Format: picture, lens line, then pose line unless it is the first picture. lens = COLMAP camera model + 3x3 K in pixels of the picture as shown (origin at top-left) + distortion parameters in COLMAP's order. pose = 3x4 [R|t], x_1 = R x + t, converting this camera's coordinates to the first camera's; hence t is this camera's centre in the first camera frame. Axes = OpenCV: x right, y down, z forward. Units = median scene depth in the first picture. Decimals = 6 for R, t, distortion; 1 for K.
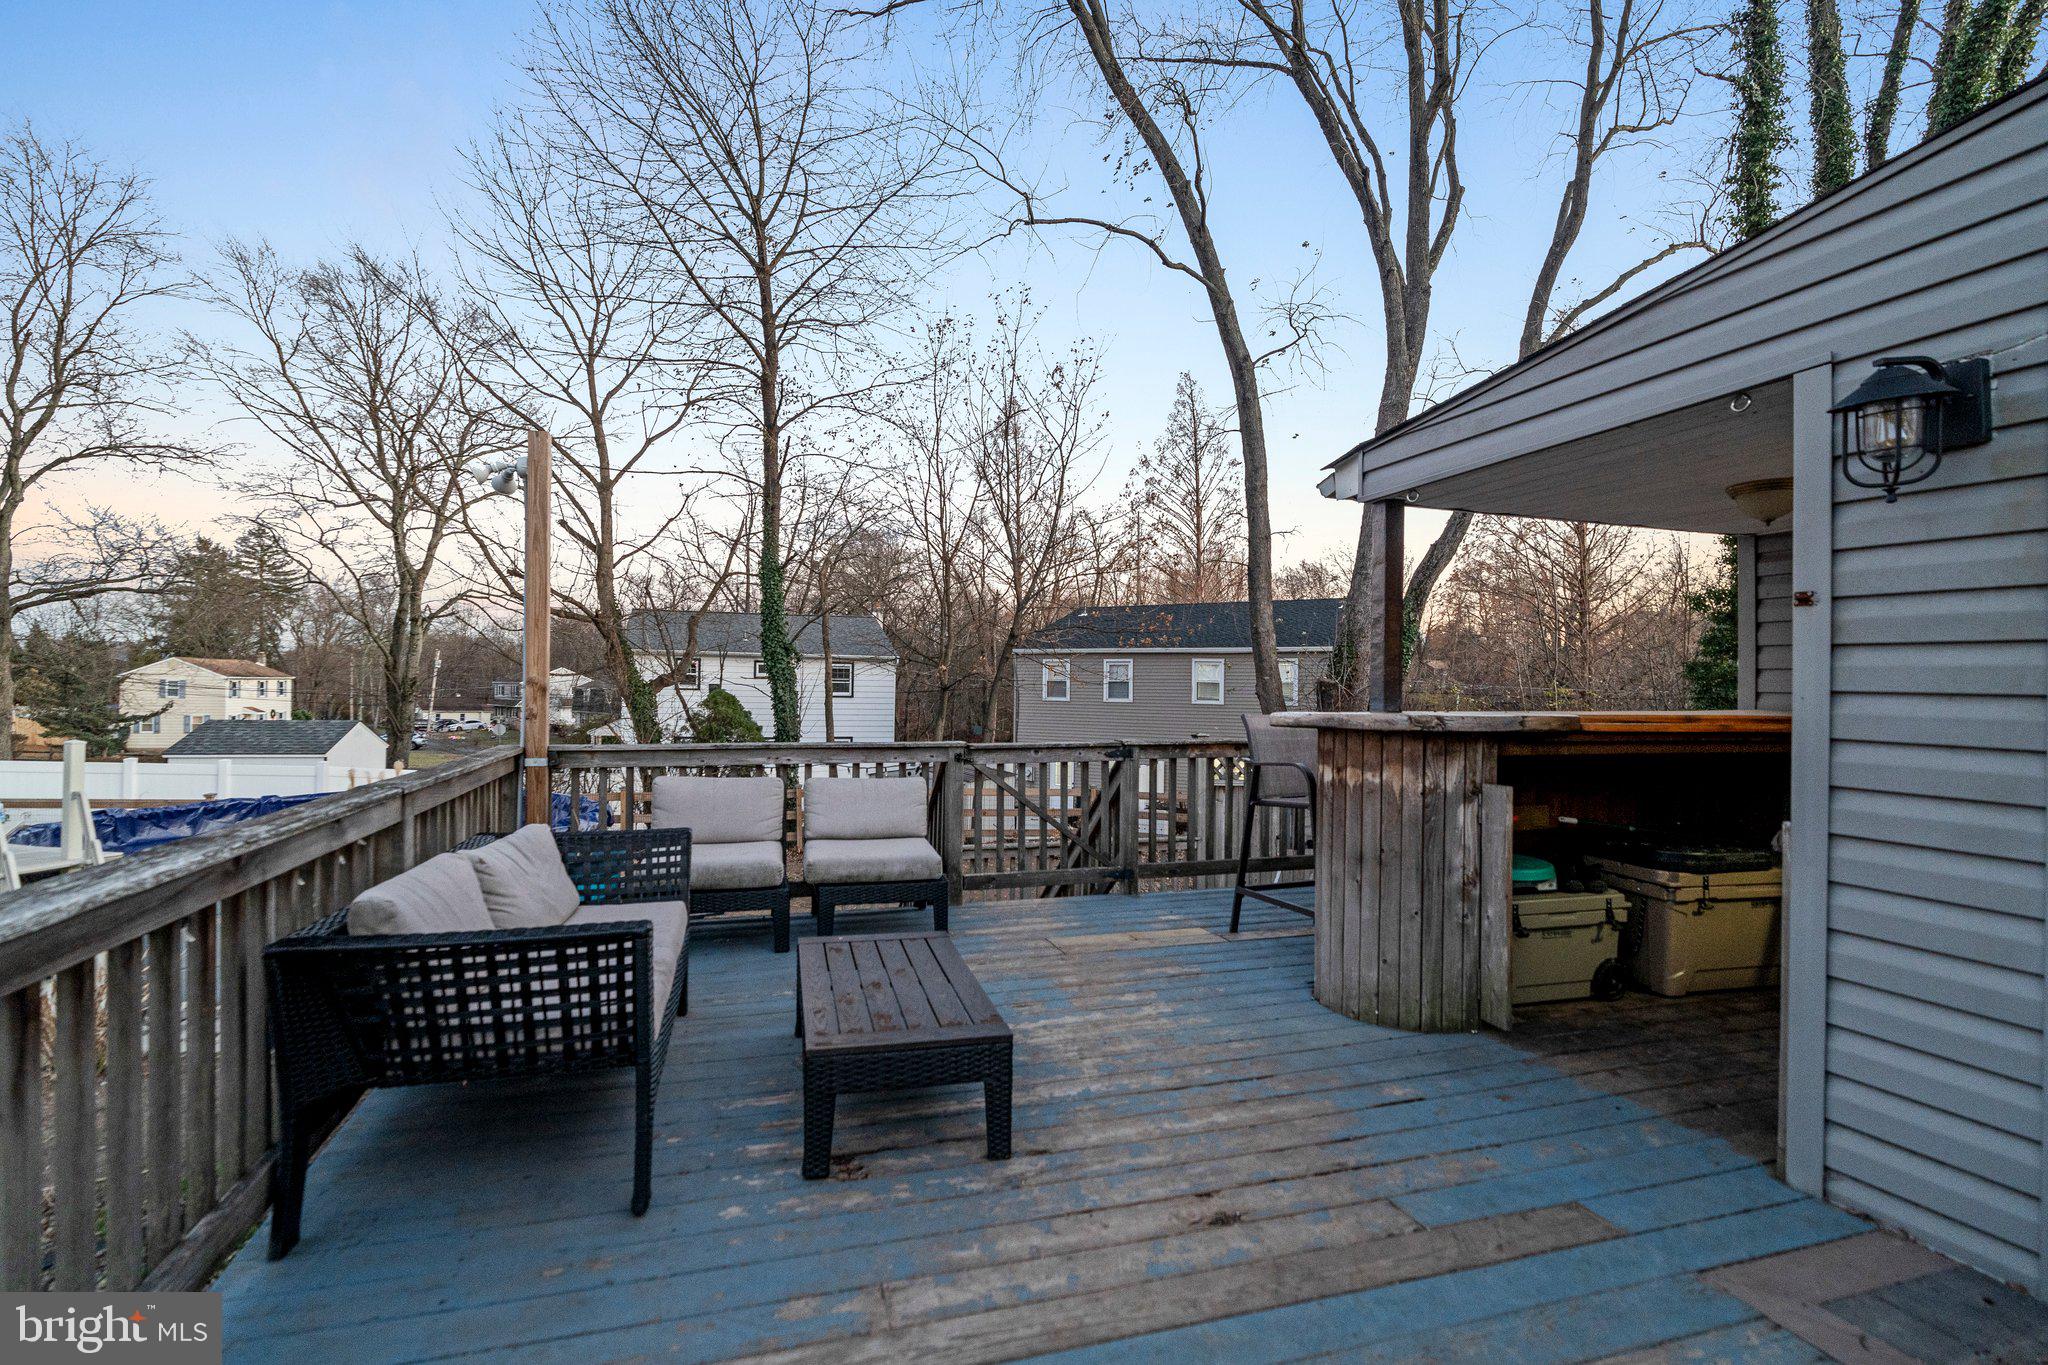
lens RADIAL K [[903.9, 0, 1024.0], [0, 903.9, 682.5], [0, 0, 1]] dist [-0.013864, 0.000452]
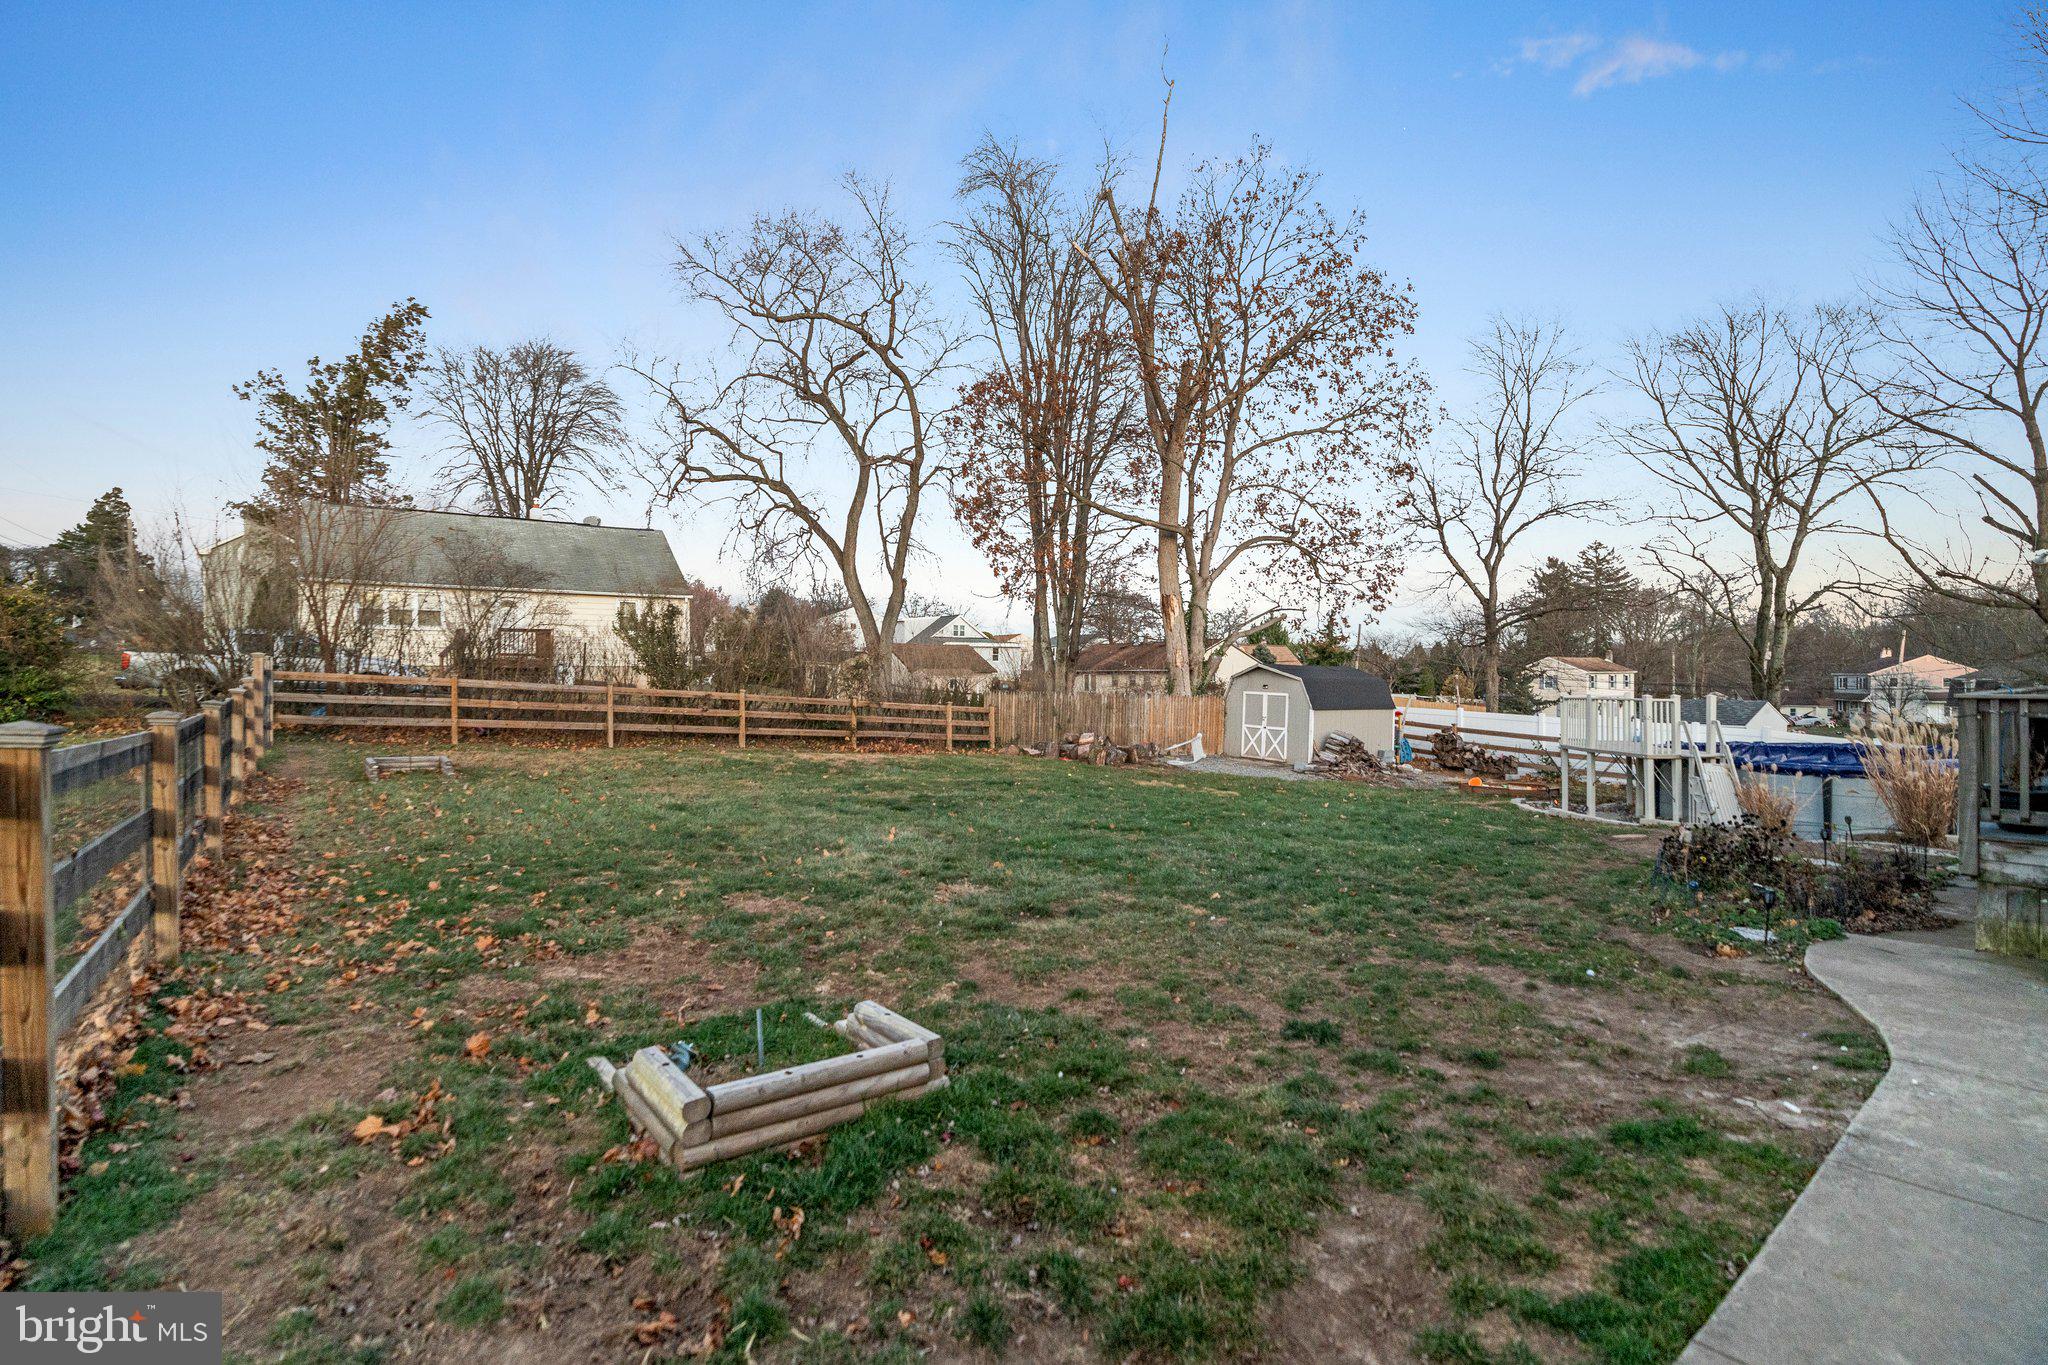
lens RADIAL K [[903.9, 0, 1024.0], [0, 903.9, 682.5], [0, 0, 1]] dist [-0.013864, 0.000452]
pose [[0.308392, -0.002615, -0.951256, 0.075167], [0.008298, 0.999966, -0.000058, 0.005270], [0.951223, -0.007875, 0.308403, -0.220503]]
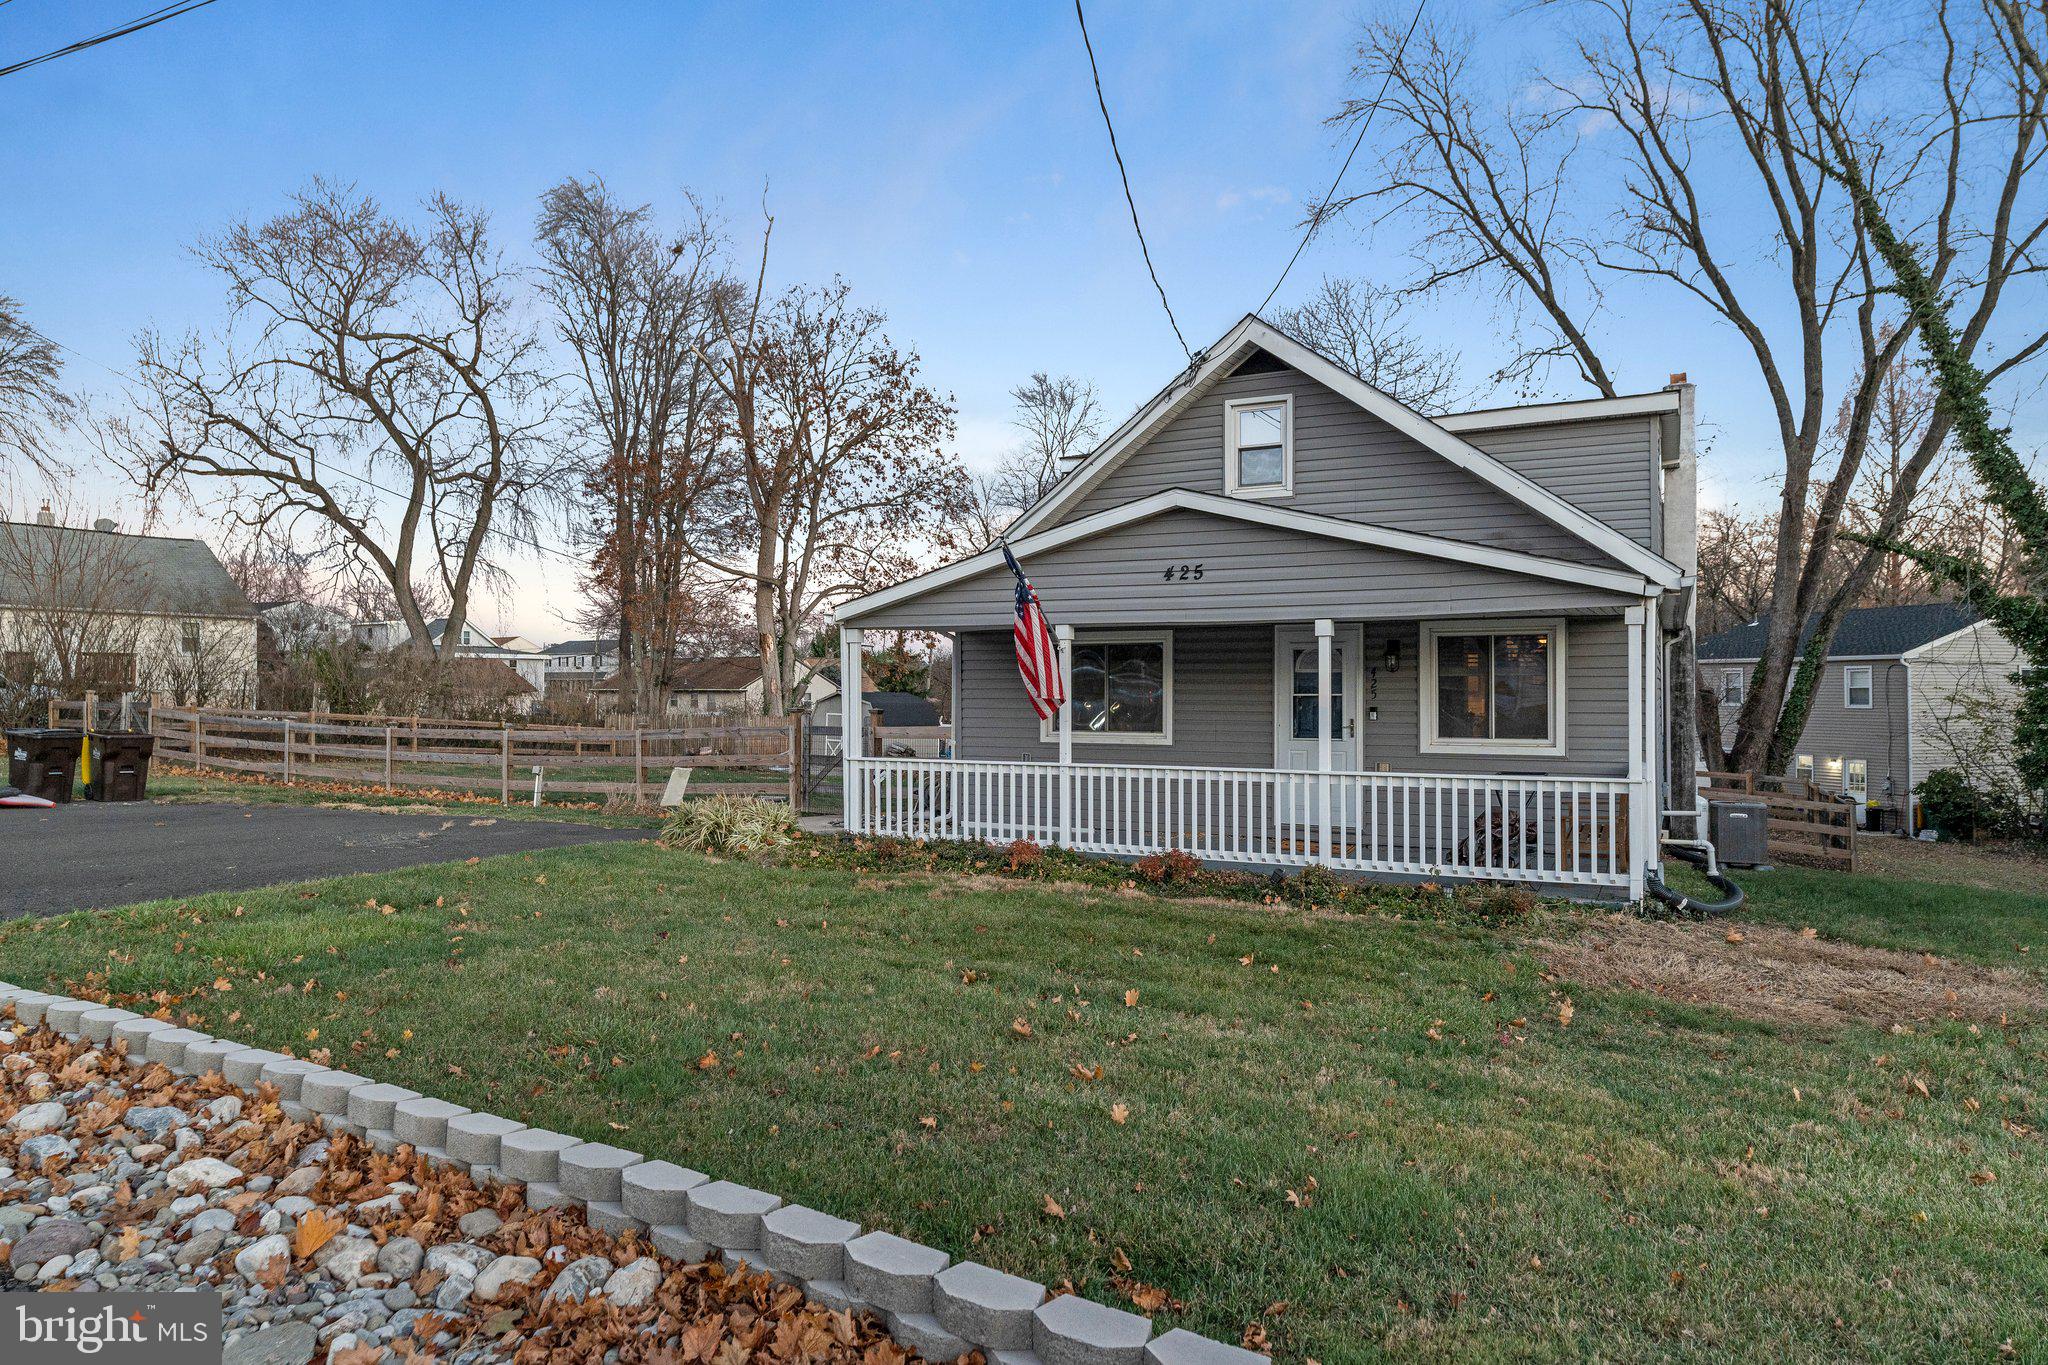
lens RADIAL K [[1311.1, 0, 1024.0], [0, 1311.1, 682.5], [0, 0, 1]] dist [-0.000006, 0.000237]
pose [[0.664972, -0.011572, -0.746779, 0.864487], [0.009966, 0.999928, -0.006620, -0.012025], [0.746802, -0.003040, 0.665040, -0.773679]]
